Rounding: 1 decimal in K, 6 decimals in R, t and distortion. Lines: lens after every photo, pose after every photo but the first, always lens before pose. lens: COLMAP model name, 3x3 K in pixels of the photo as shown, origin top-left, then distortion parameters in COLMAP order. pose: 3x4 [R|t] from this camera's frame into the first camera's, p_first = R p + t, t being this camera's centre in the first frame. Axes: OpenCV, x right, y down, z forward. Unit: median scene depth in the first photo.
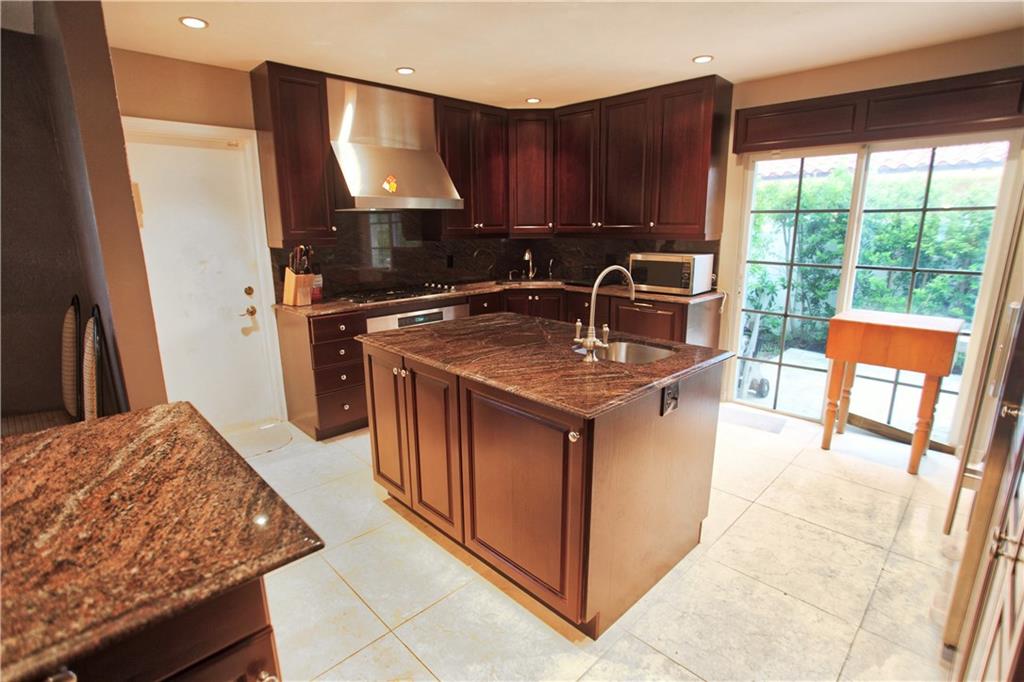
lens RADIAL K [[494.8, 0, 512.8], [0, 494.8, 341.1], [0, 0, 1]] dist [-0.037802, -0.000320]
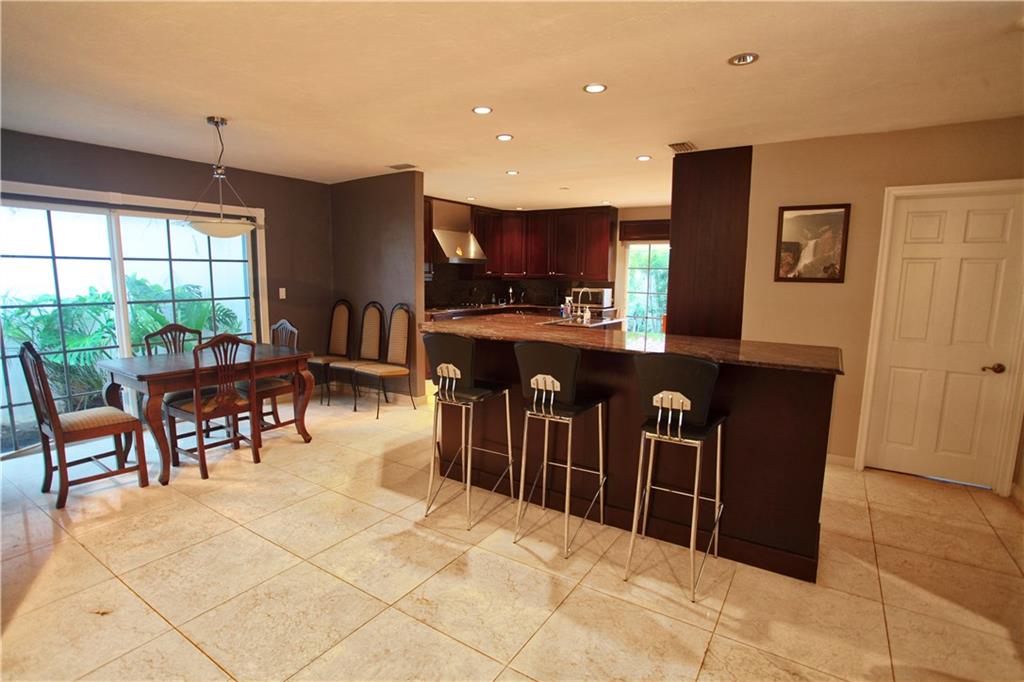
lens RADIAL K [[494.8, 0, 512.0], [0, 494.8, 341.3], [0, 0, 1]] dist [-0.037802, -0.000320]
pose [[0.977279, -0.009419, 0.211748, -0.429133], [0.028323, 0.995856, -0.086422, 0.204347], [-0.210056, 0.090456, 0.973496, -0.880158]]
